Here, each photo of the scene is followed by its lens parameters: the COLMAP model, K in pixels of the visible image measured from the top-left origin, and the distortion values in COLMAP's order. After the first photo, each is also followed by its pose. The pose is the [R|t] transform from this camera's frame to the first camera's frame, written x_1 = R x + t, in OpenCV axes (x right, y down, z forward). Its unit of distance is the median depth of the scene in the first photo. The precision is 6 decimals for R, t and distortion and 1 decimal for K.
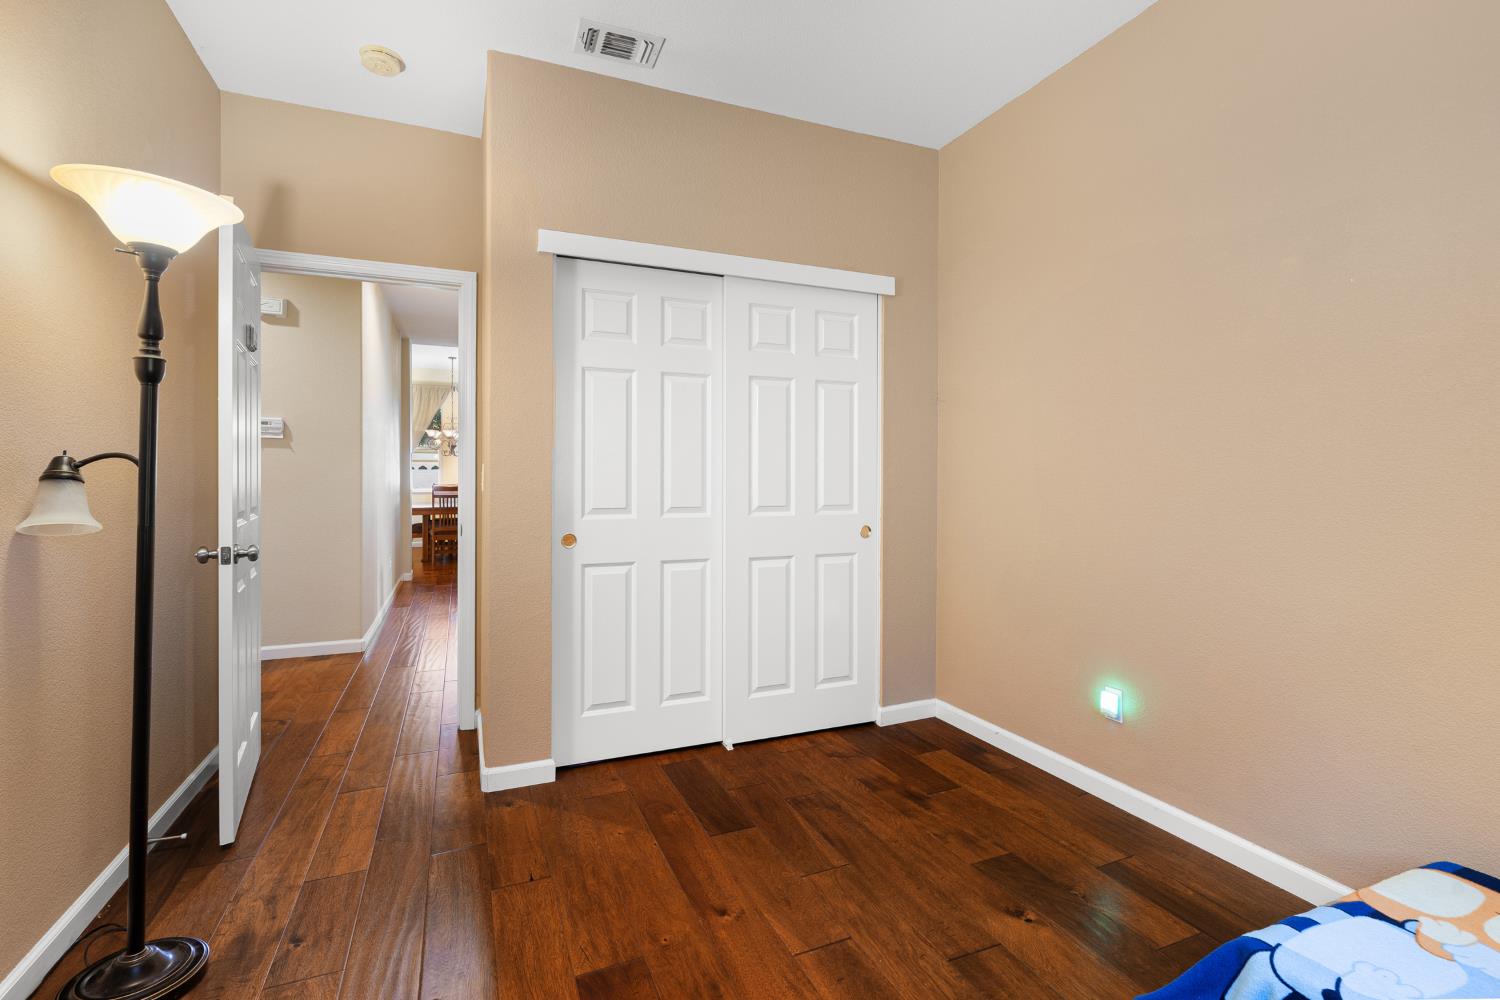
lens RADIAL K [[683.7, 0, 745.5], [0, 683.7, 492.2], [0, 0, 1]] dist [-0.002961, 0.000608]
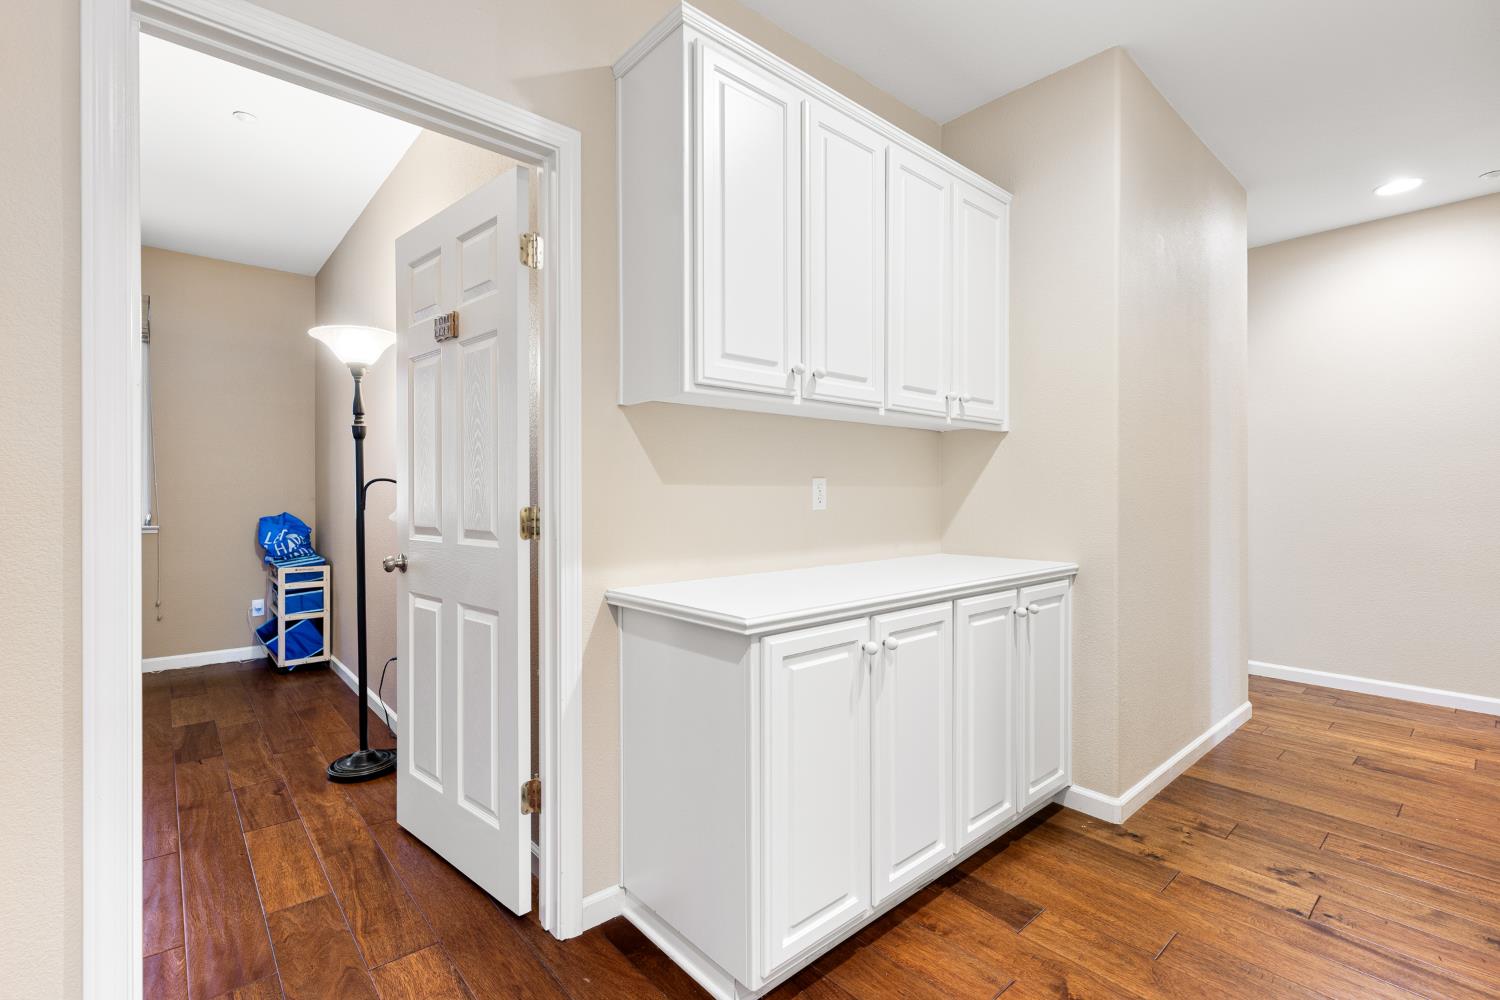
lens RADIAL K [[683.7, 0, 745.5], [0, 683.7, 492.2], [0, 0, 1]] dist [-0.002961, 0.000608]
pose [[-0.951910, -0.001916, -0.306371, -0.805879], [-0.006679, 0.999873, 0.014499, -0.033147], [0.306304, 0.015848, -0.951802, 1.880823]]
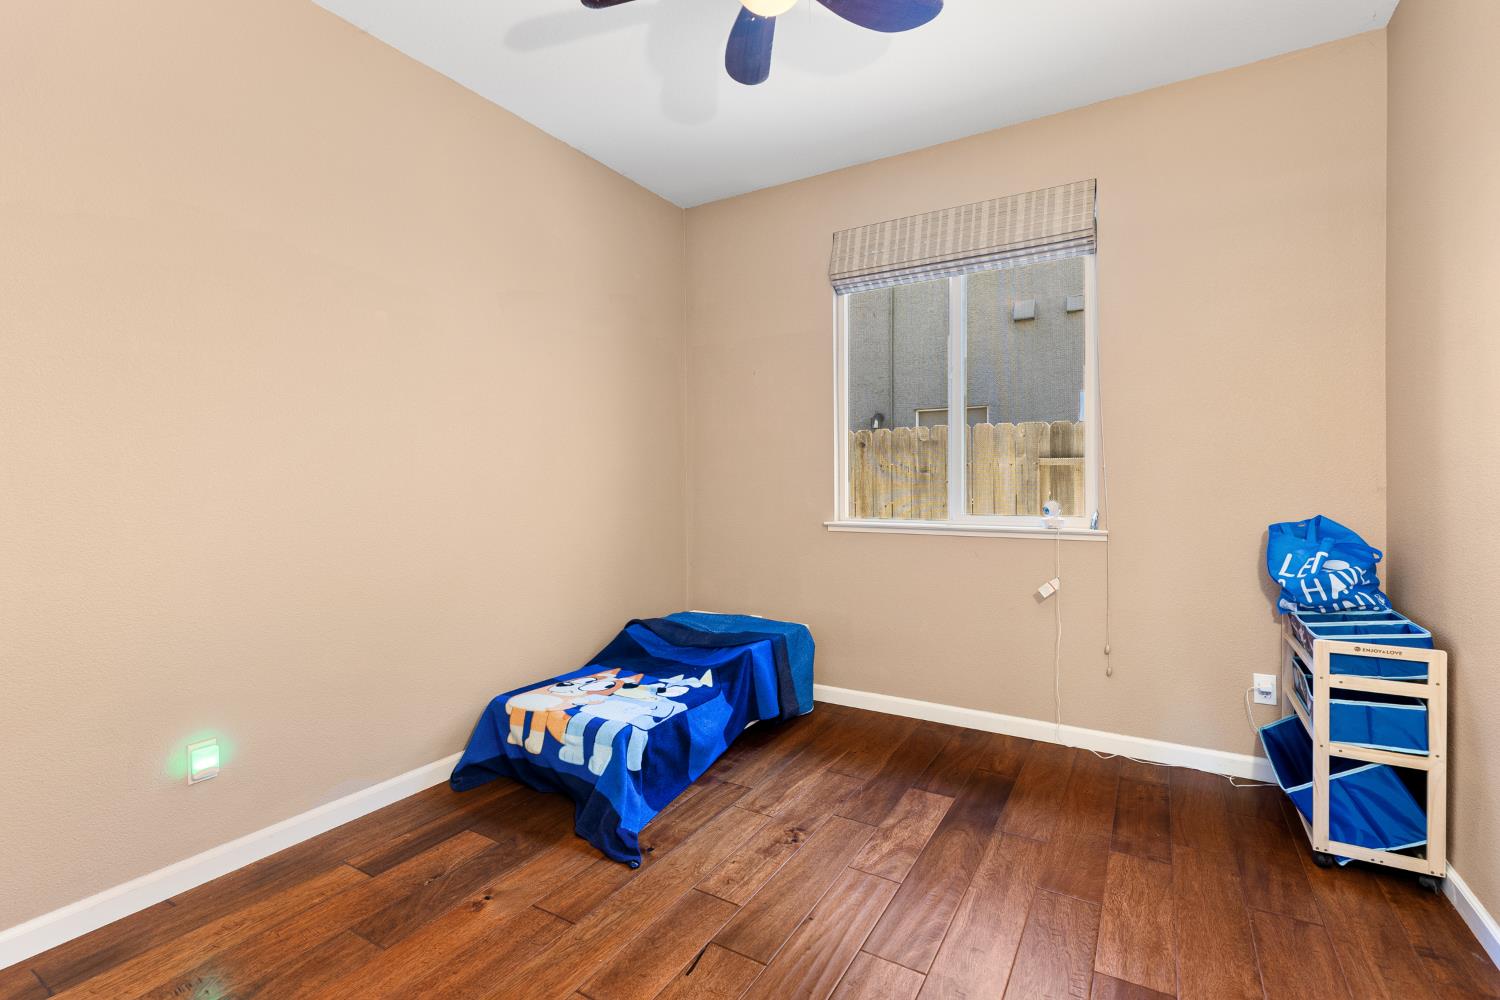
lens RADIAL K [[683.7, 0, 745.5], [0, 683.7, 492.2], [0, 0, 1]] dist [-0.002961, 0.000608]
pose [[-0.590290, -0.009694, 0.807133, -0.450506], [0.020698, 0.999417, 0.027141, -0.016666], [-0.806926, 0.032728, -0.589745, 0.855177]]
